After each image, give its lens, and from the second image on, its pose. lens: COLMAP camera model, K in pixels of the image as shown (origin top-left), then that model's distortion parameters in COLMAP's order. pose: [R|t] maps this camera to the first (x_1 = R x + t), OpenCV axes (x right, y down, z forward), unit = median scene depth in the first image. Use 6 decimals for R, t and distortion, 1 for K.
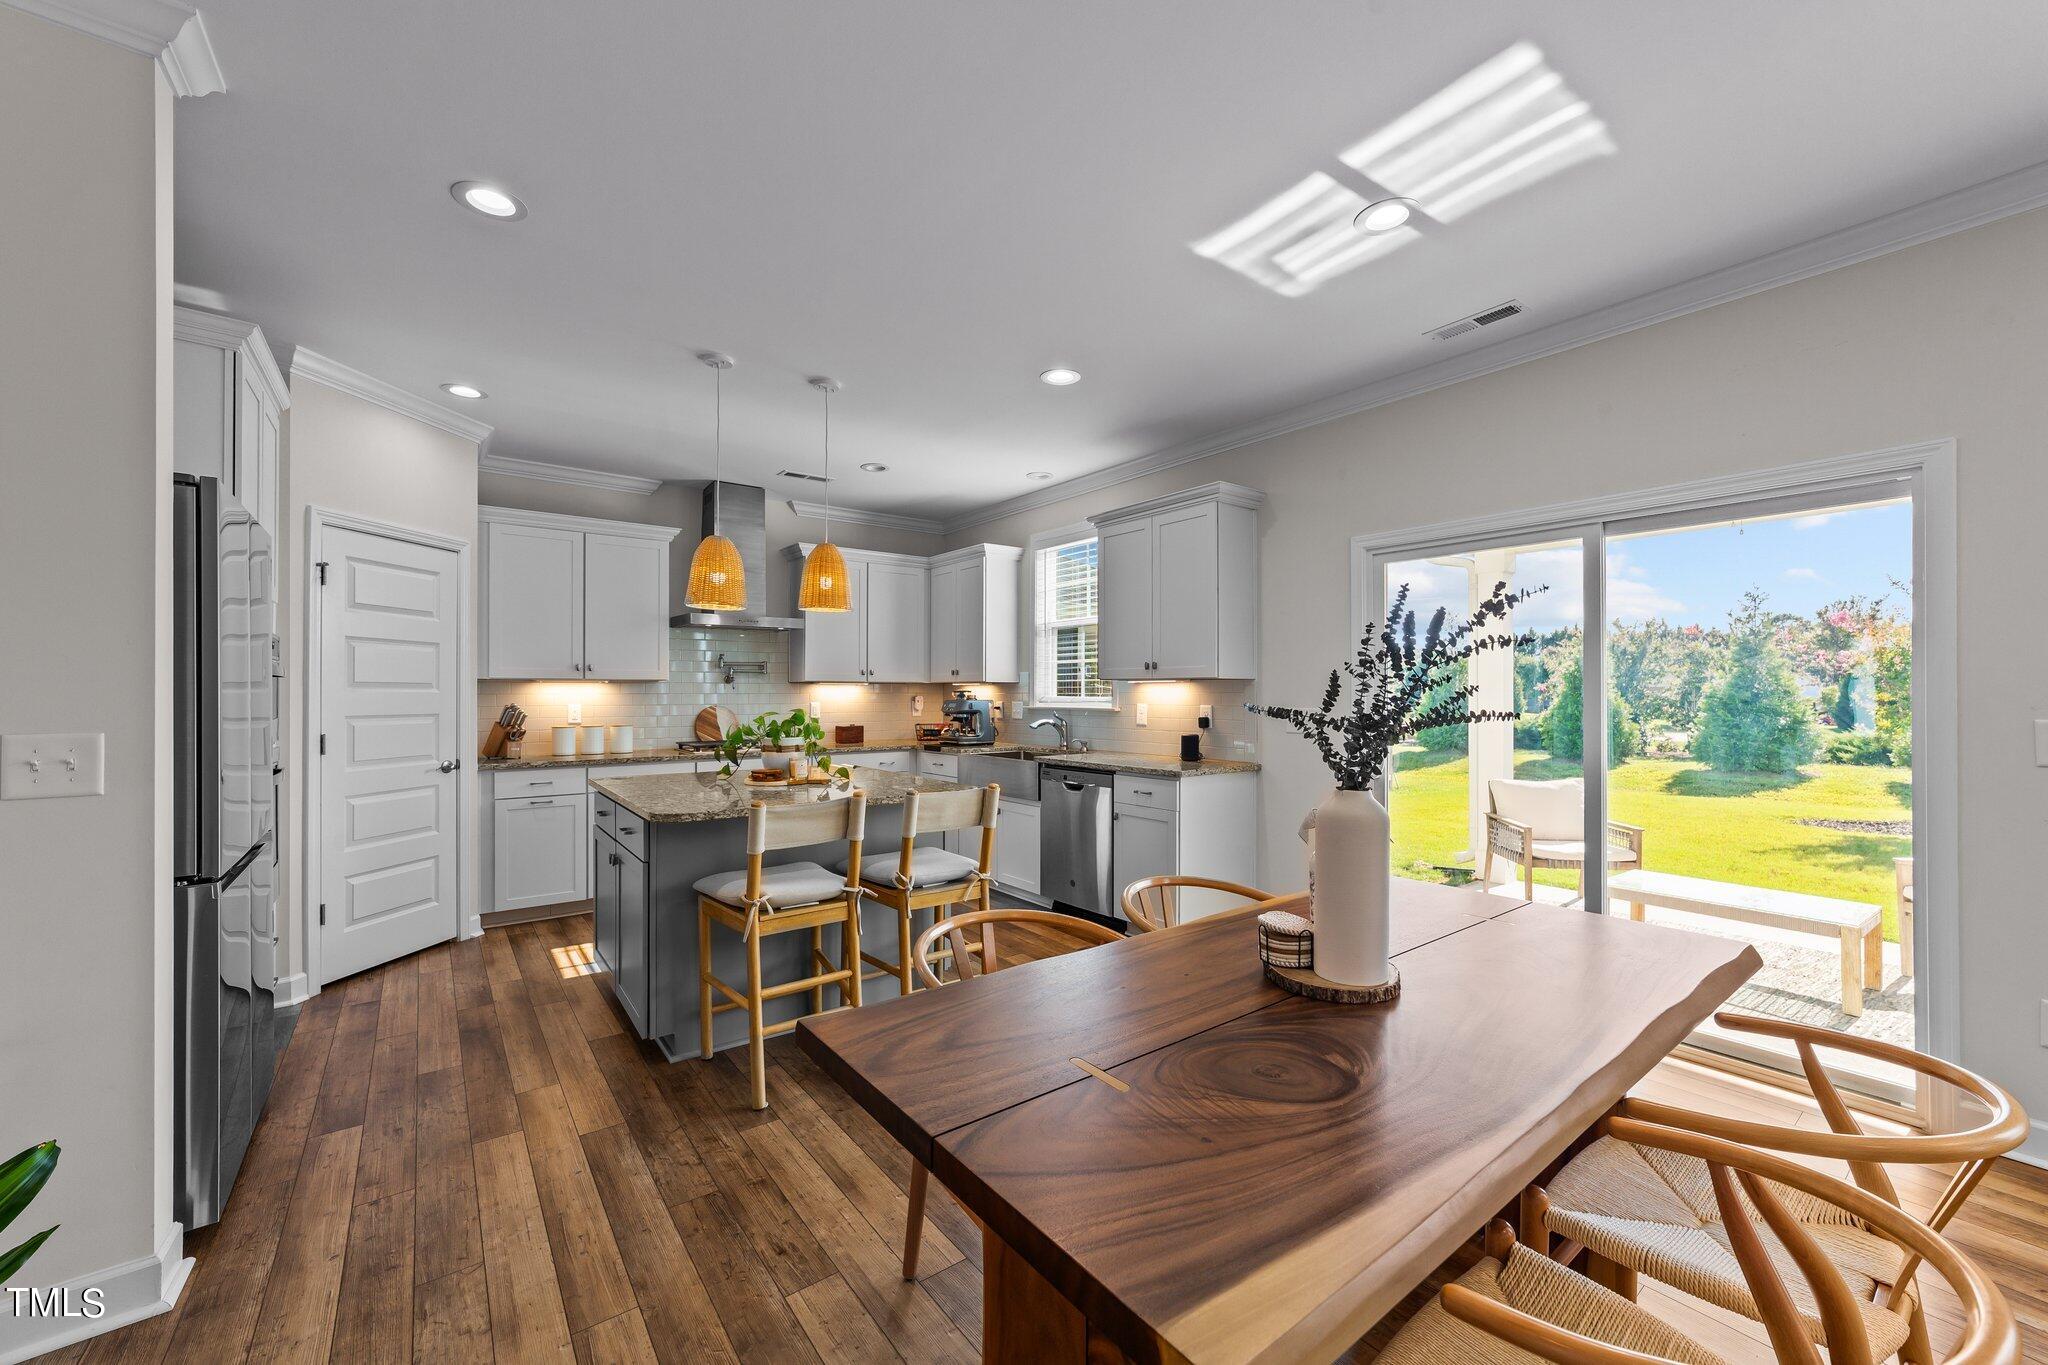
lens RADIAL K [[798.4, 0, 1027.4], [0, 798.4, 687.3], [0, 0, 1]] dist [-0.002190, -0.000186]
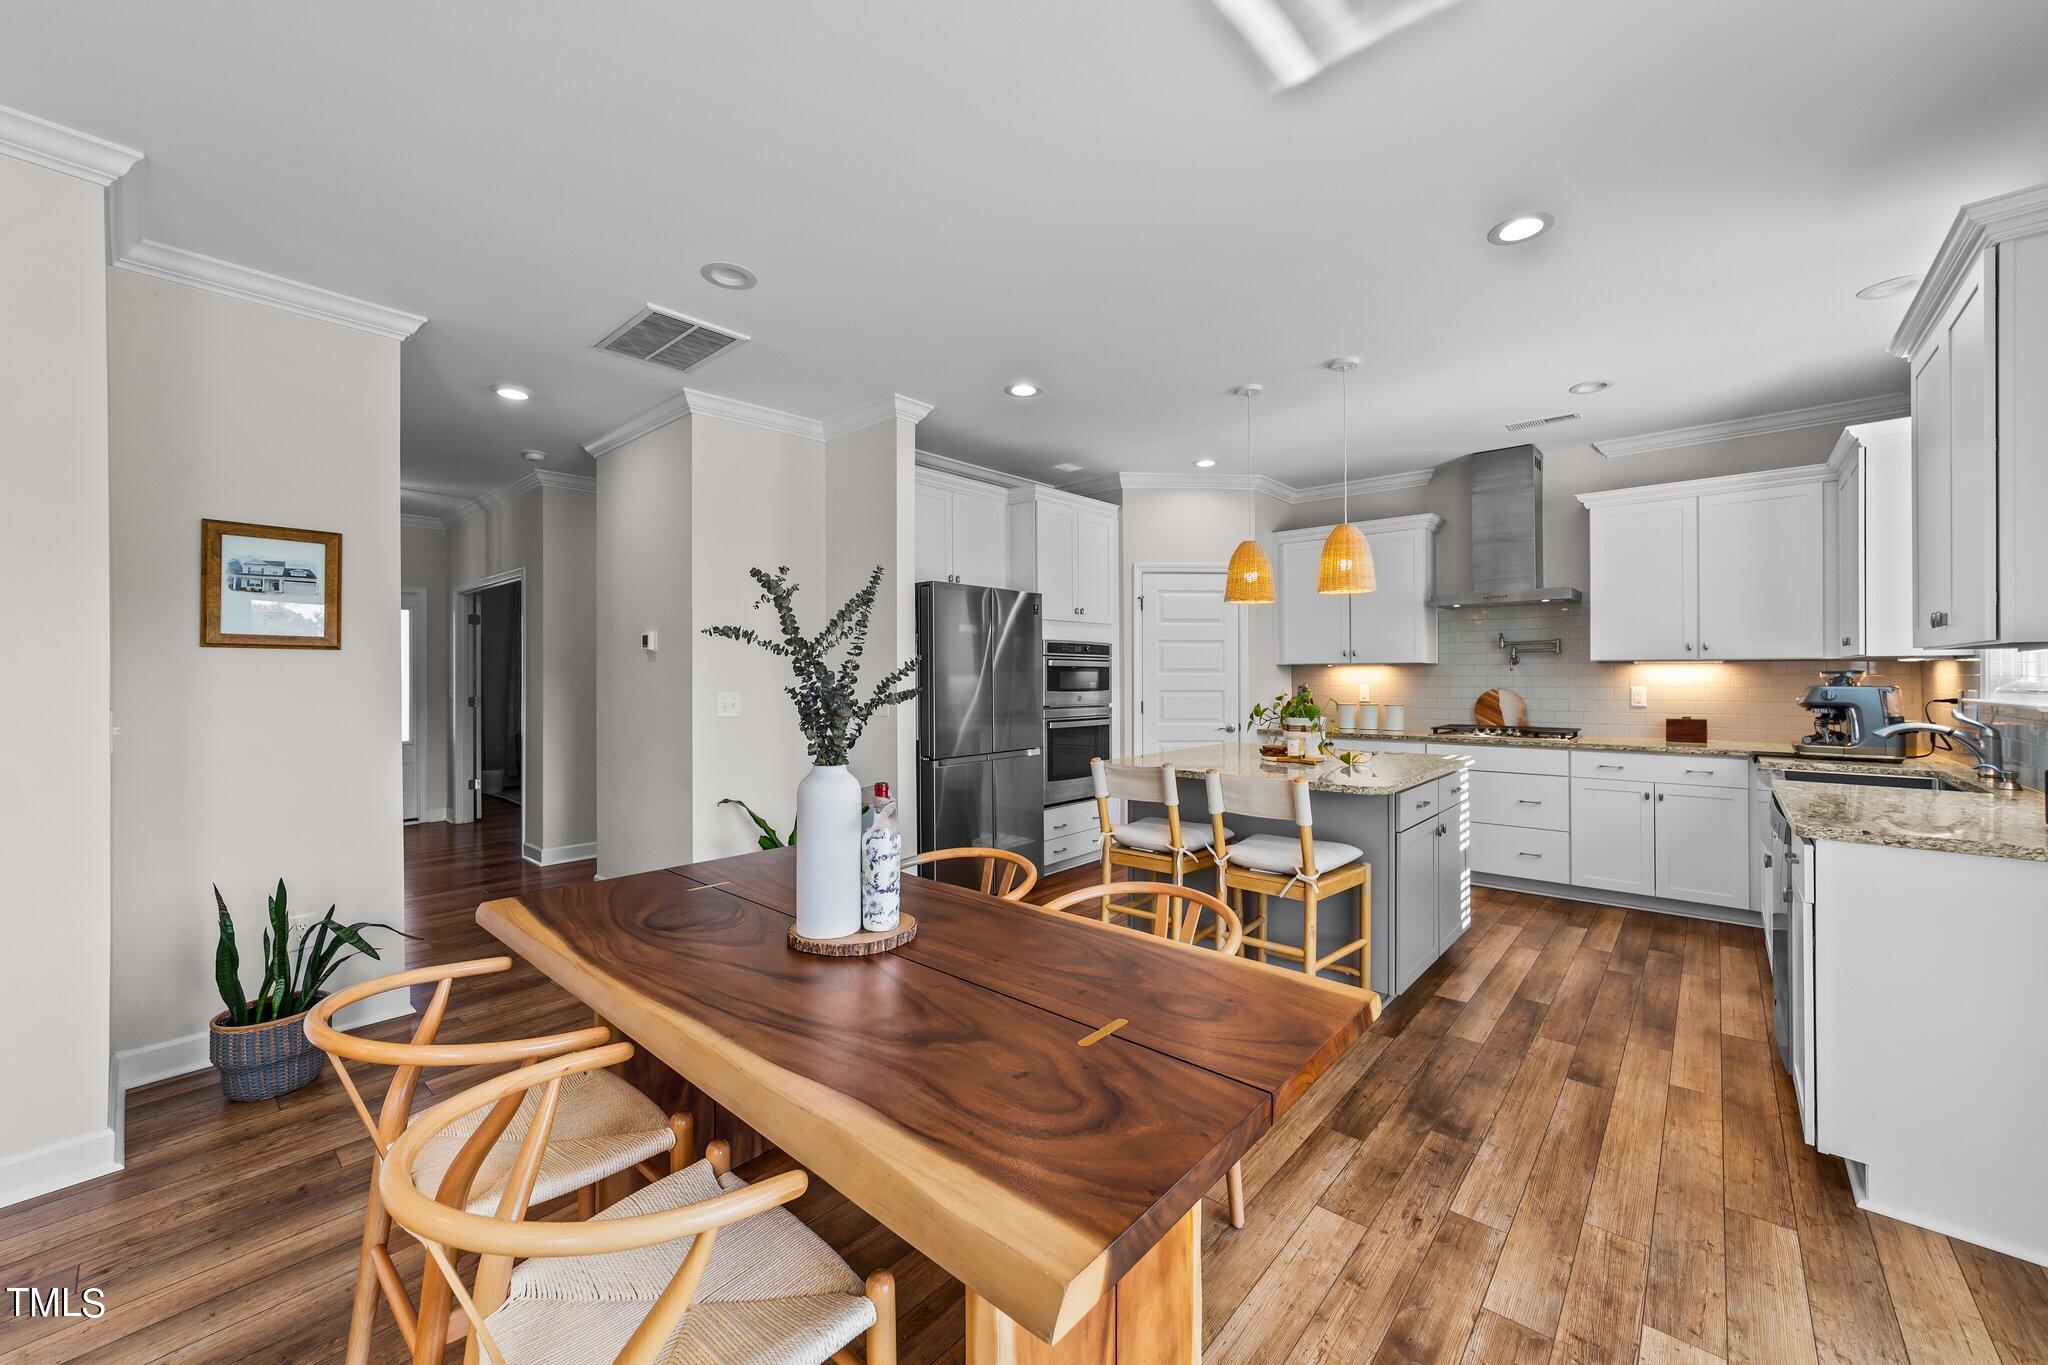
lens RADIAL K [[783.5, 0, 1029.3], [0, 783.5, 673.1], [0, 0, 1]] dist [-0.018003, 0.009954]
pose [[0.196046, -0.003632, -0.980588, 0.671727], [0.007887, 0.999967, -0.002127, 0.003462], [0.980563, -0.007317, 0.196068, 0.465660]]
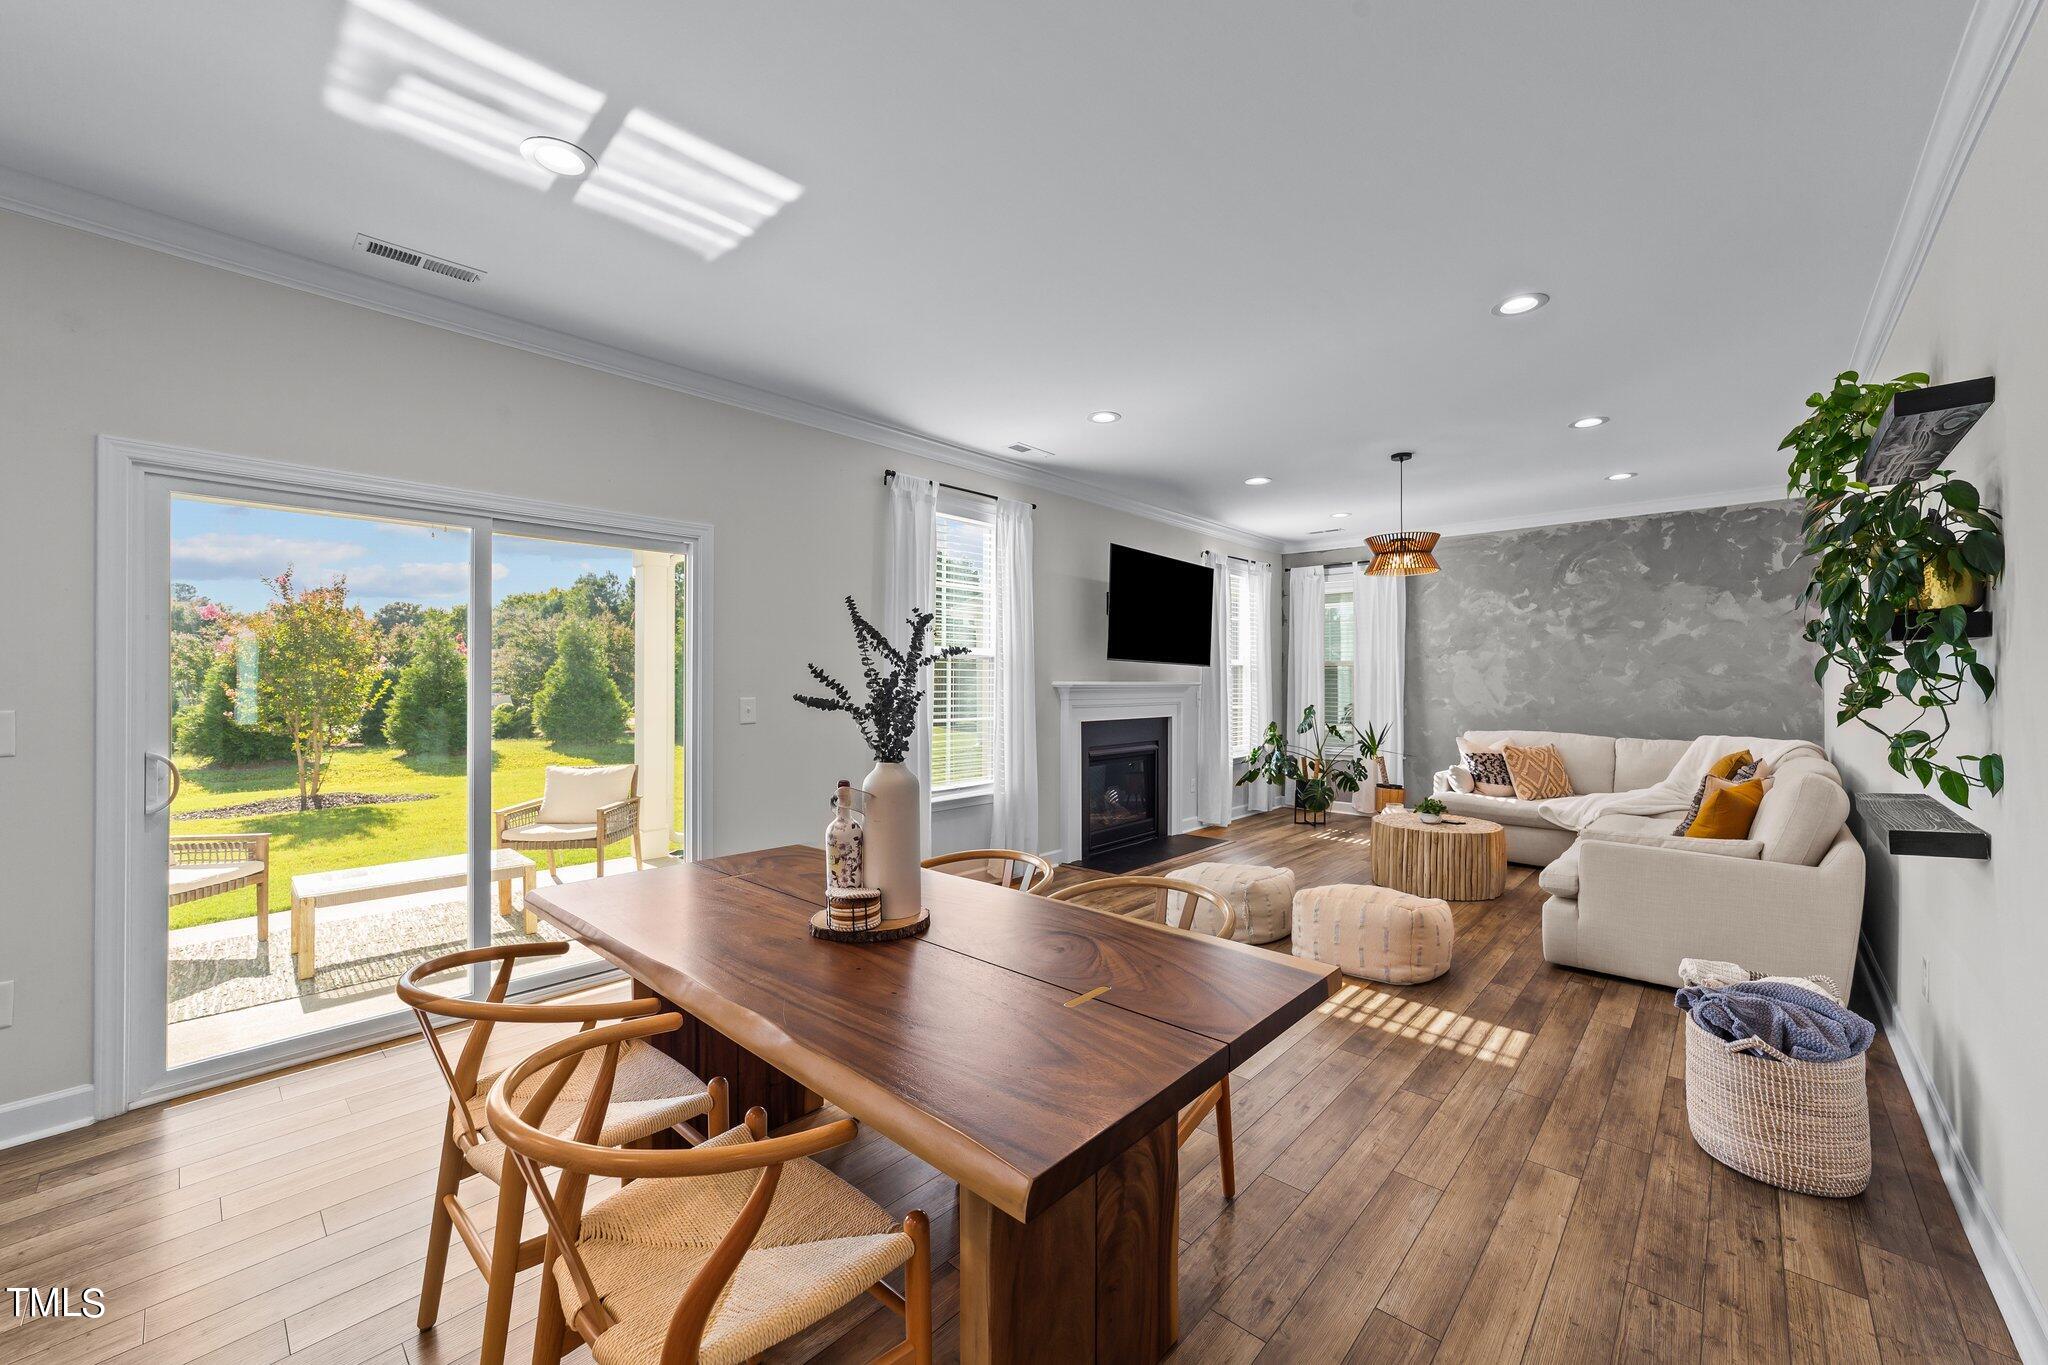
lens RADIAL K [[799.2, 0, 1028.2], [0, 799.2, 675.2], [0, 0, 1]] dist [0.000285, 0.000108]
pose [[-0.188701, 0.003500, 0.982028, -0.390322], [-0.005132, 0.999976, -0.004550, -0.003133], [-0.982021, -0.005898, -0.188678, 0.466858]]
